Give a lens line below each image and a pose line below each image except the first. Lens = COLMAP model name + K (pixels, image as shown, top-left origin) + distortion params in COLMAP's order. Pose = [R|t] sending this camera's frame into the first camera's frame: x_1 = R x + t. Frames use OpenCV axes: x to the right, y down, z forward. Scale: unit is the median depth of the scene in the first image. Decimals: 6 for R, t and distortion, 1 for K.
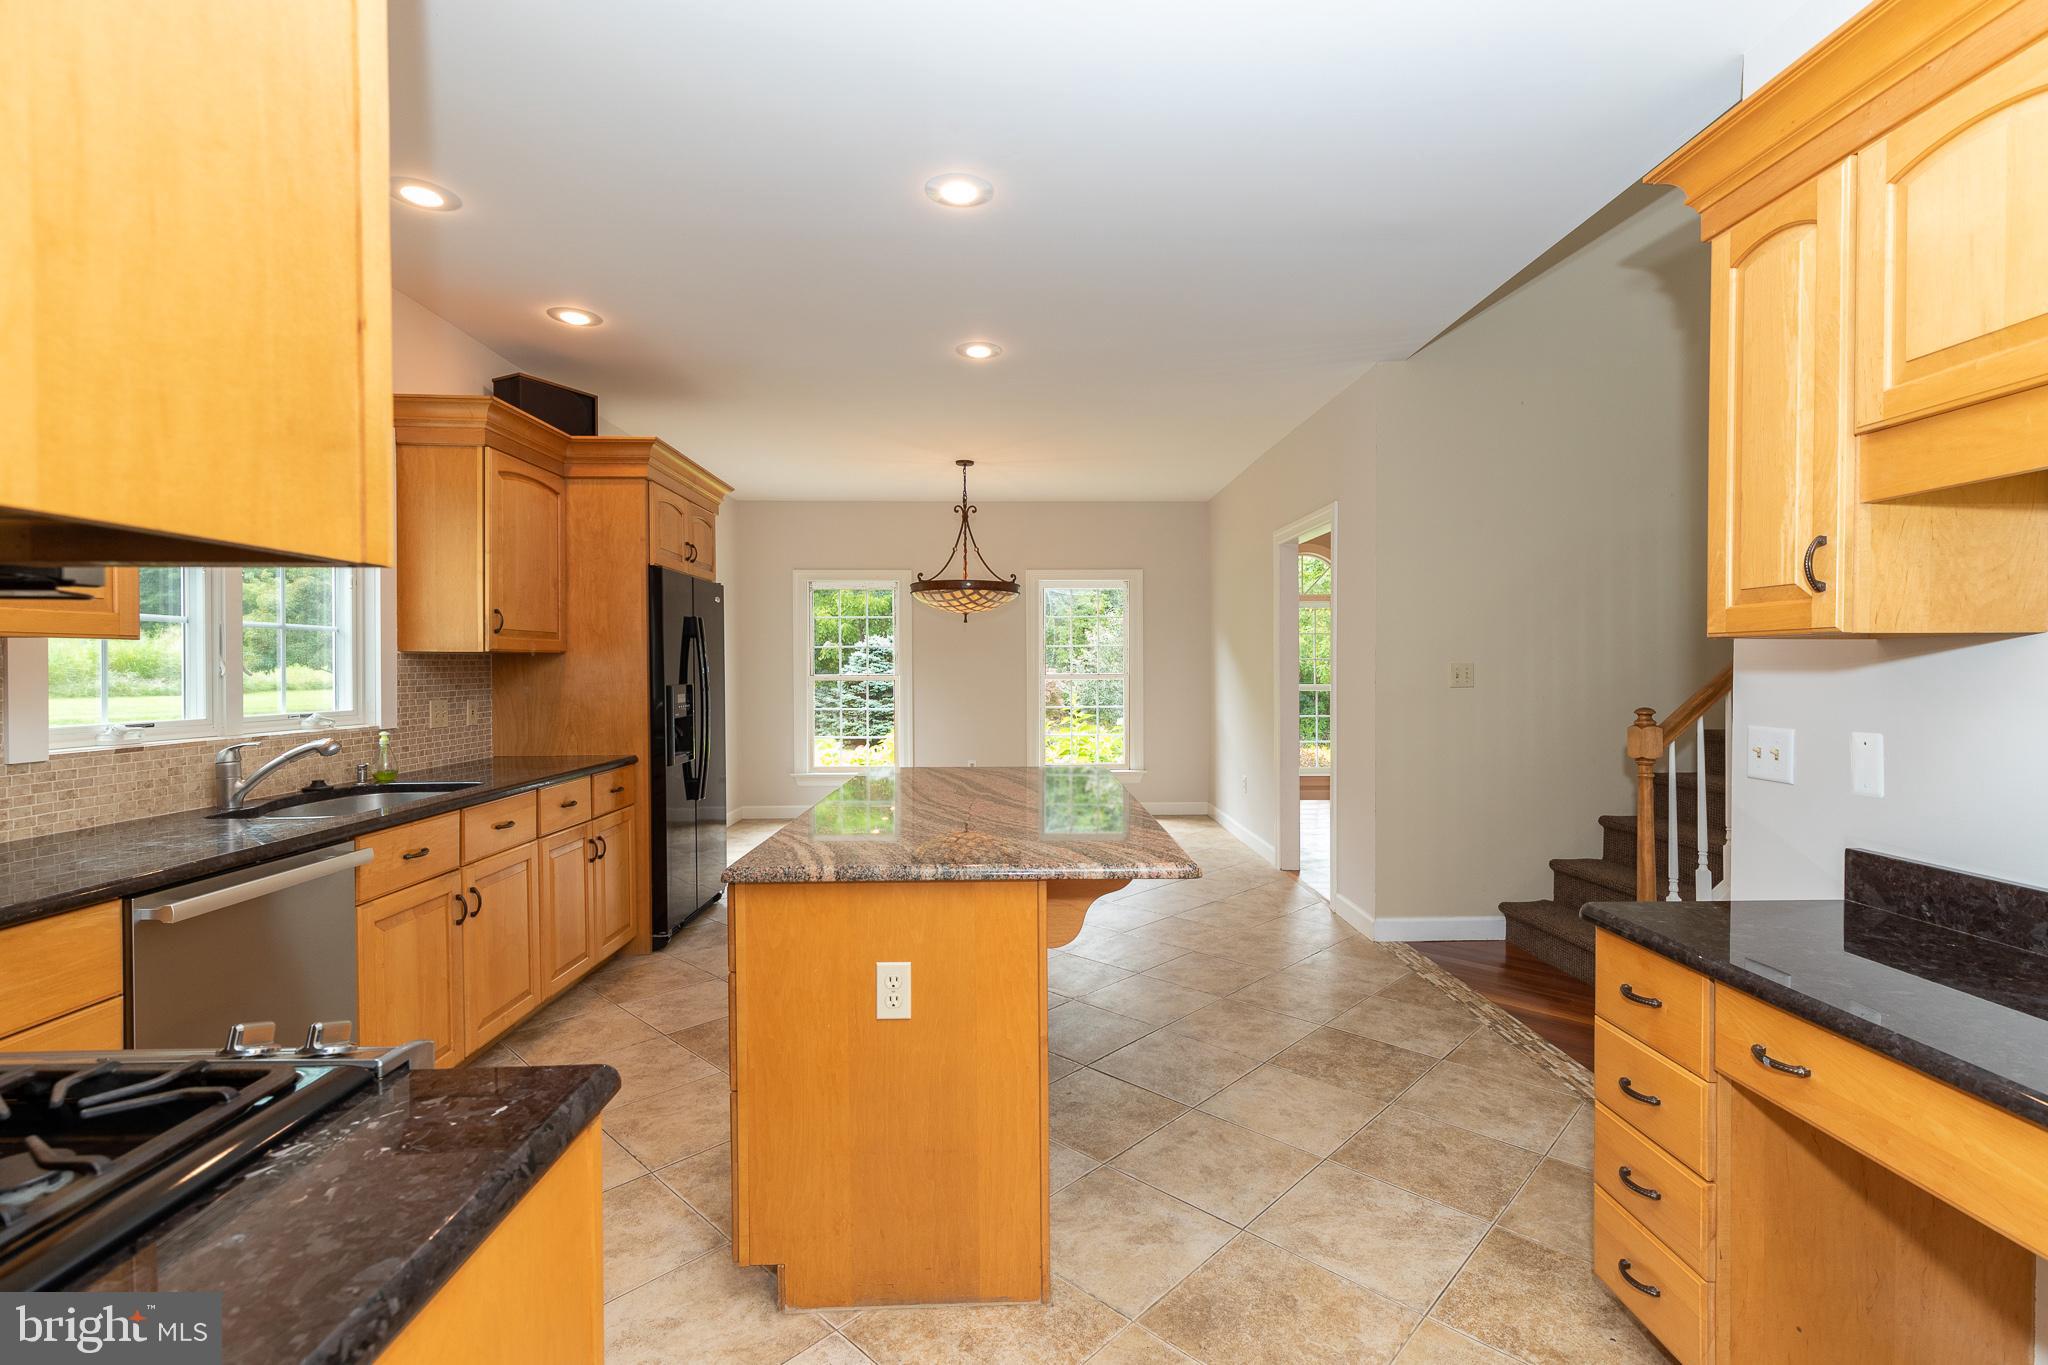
lens RADIAL K [[952.3, 0, 1024.0], [0, 952.3, 682.5], [0, 0, 1]] dist [0.072305, 0.000209]
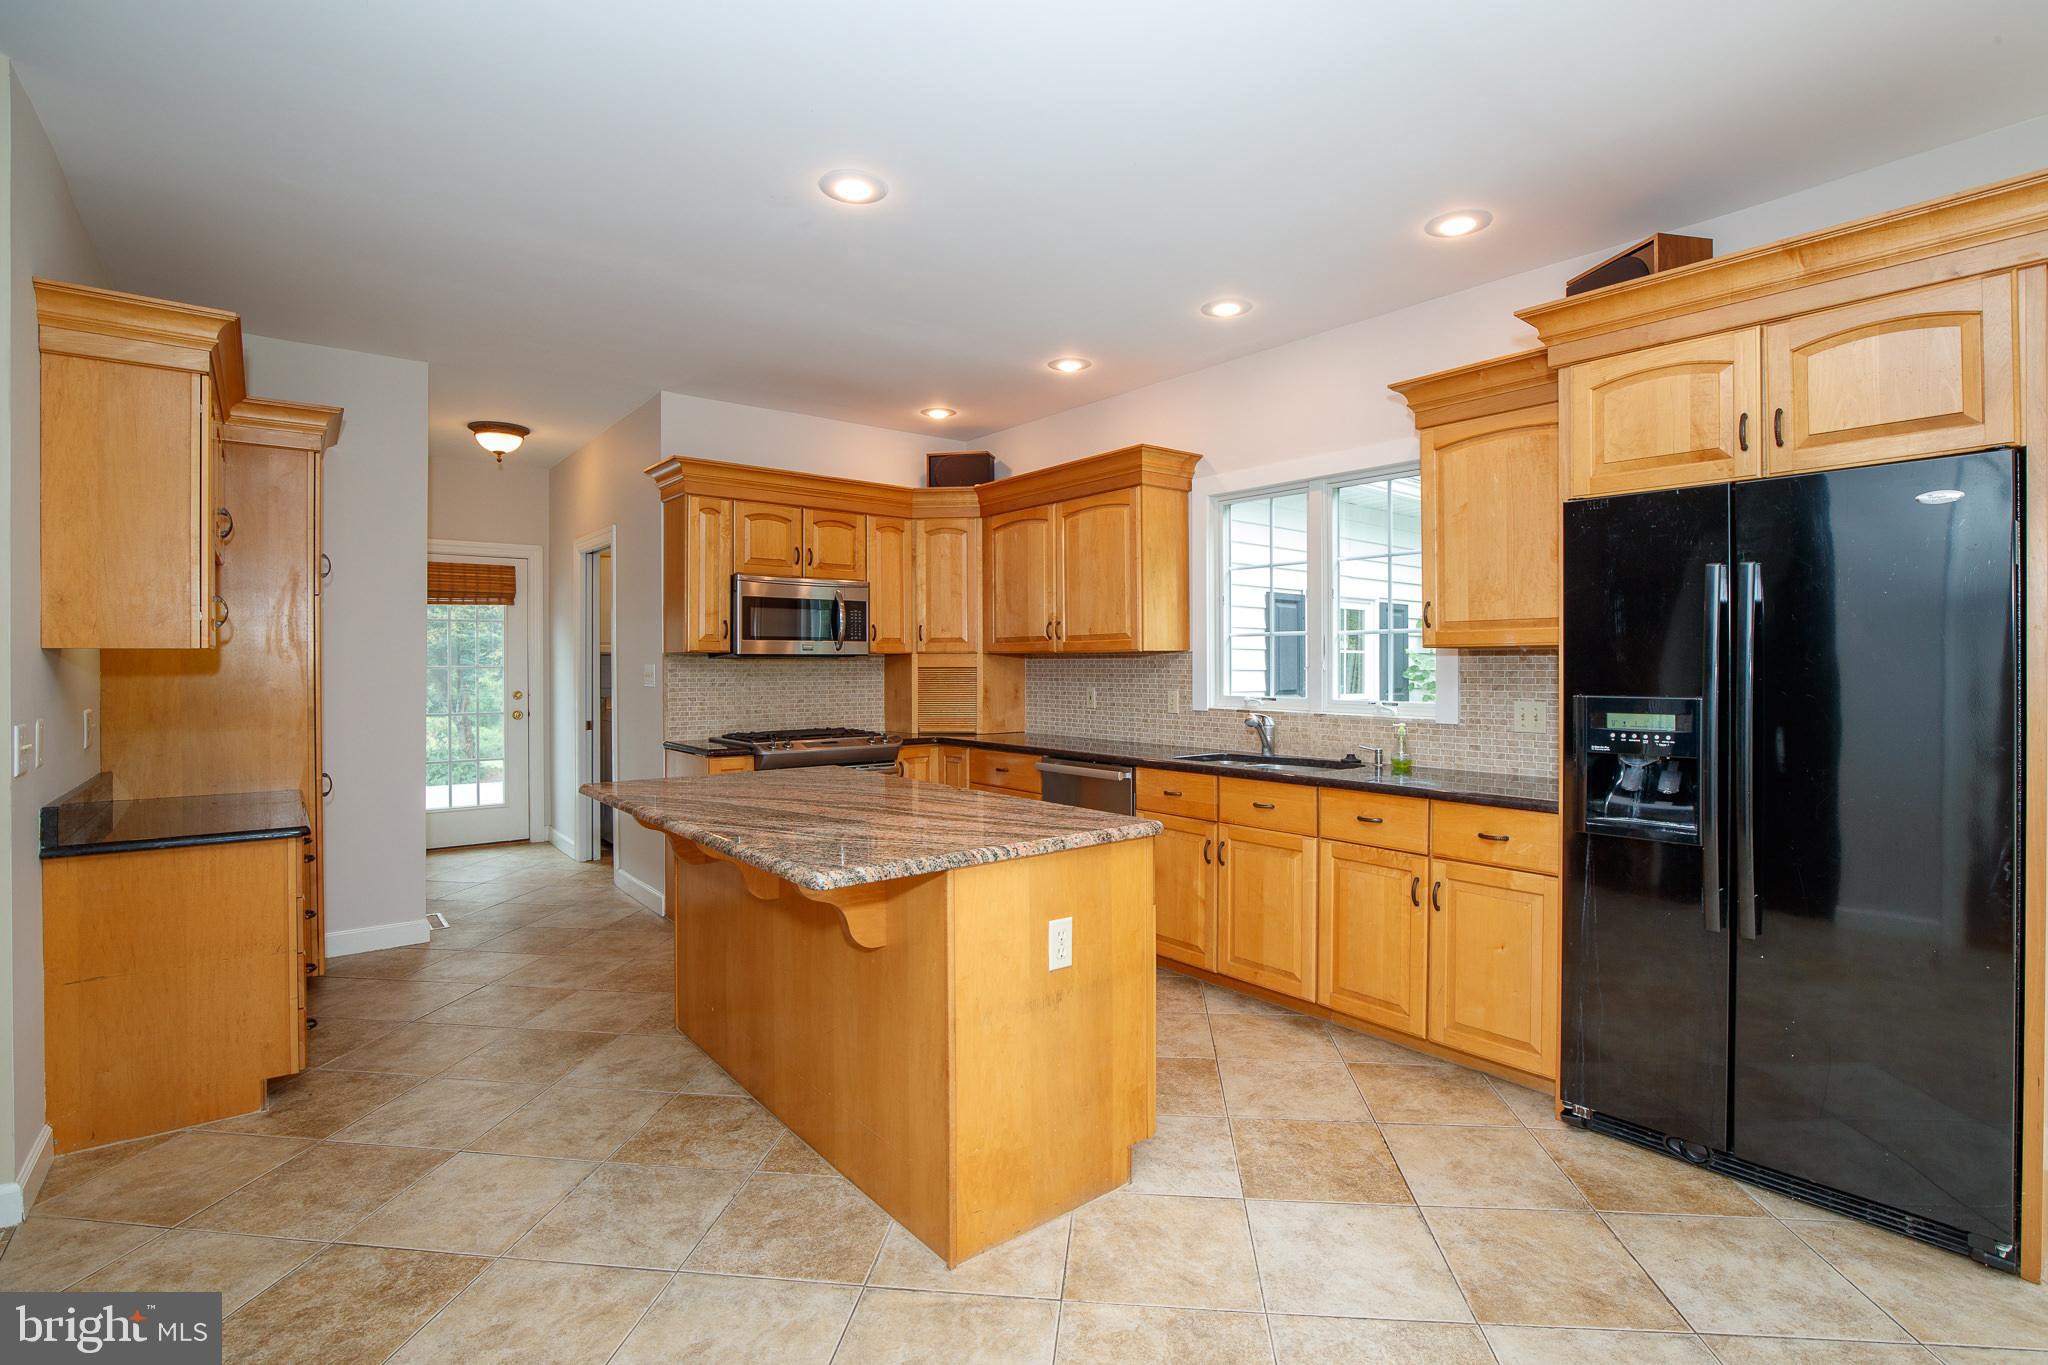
lens RADIAL K [[953.1, 0, 1031.0], [0, 953.1, 664.2], [0, 0, 1]] dist [-0.022099, 0.006235]
pose [[-0.792868, 0.003001, -0.609386, 0.377147], [-0.006301, 0.999894, 0.013122, -0.031487], [0.609360, 0.014243, -0.792765, 1.855659]]
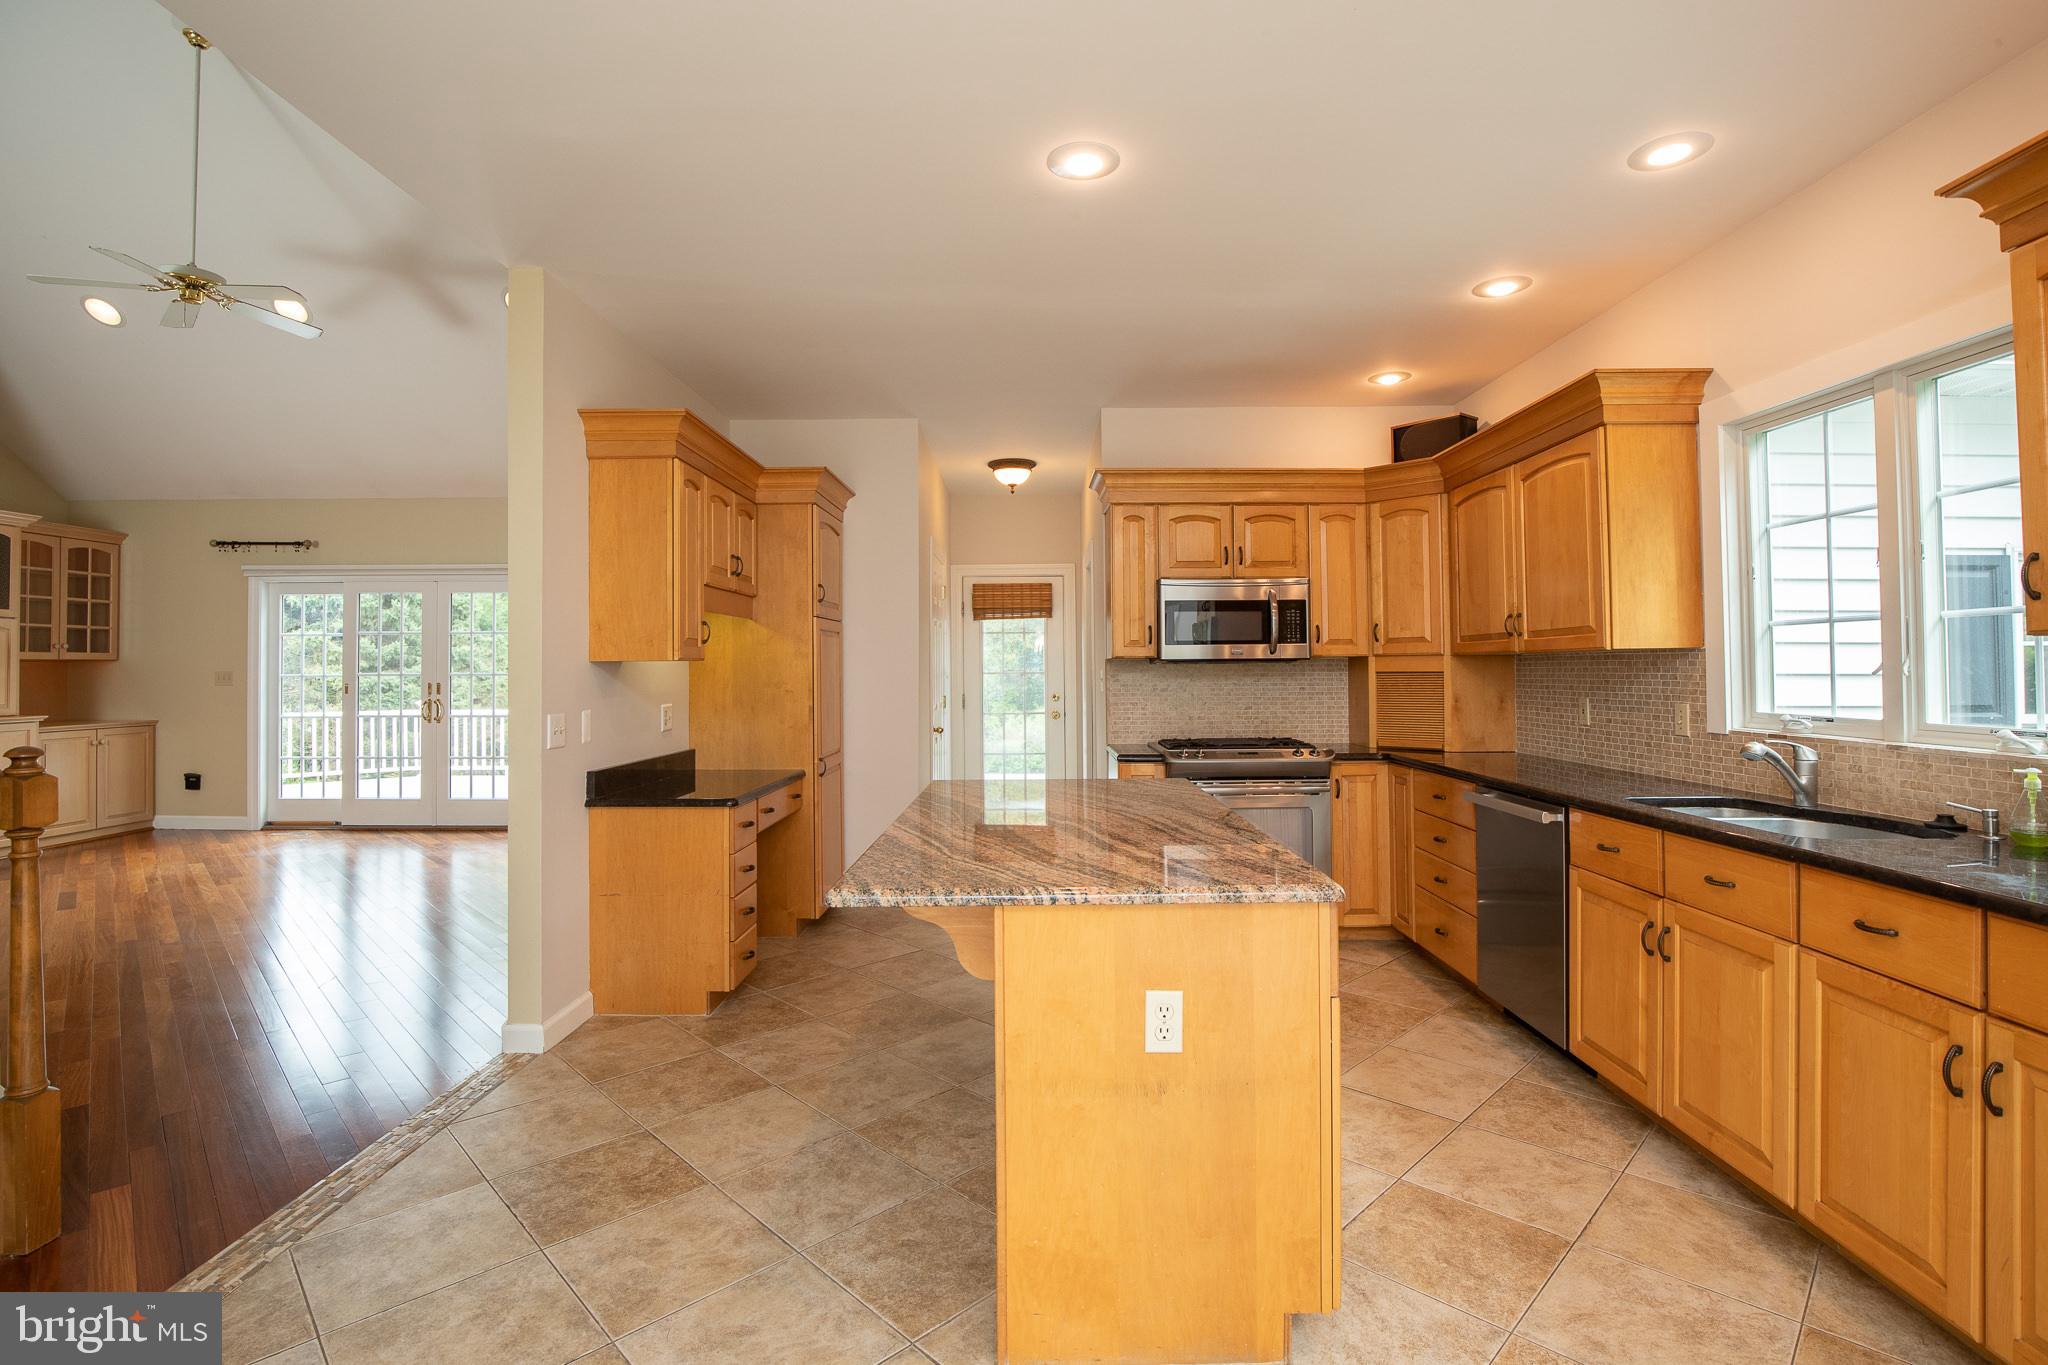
lens RADIAL K [[951.3, 0, 1030.1], [0, 951.3, 655.2], [0, 0, 1]] dist [-0.020168, 0.001053]
pose [[-0.999766, 0.009704, 0.019333, -0.028198], [0.009686, 0.999953, -0.001047, -0.032428], [-0.019342, -0.000859, -0.999813, 1.876914]]
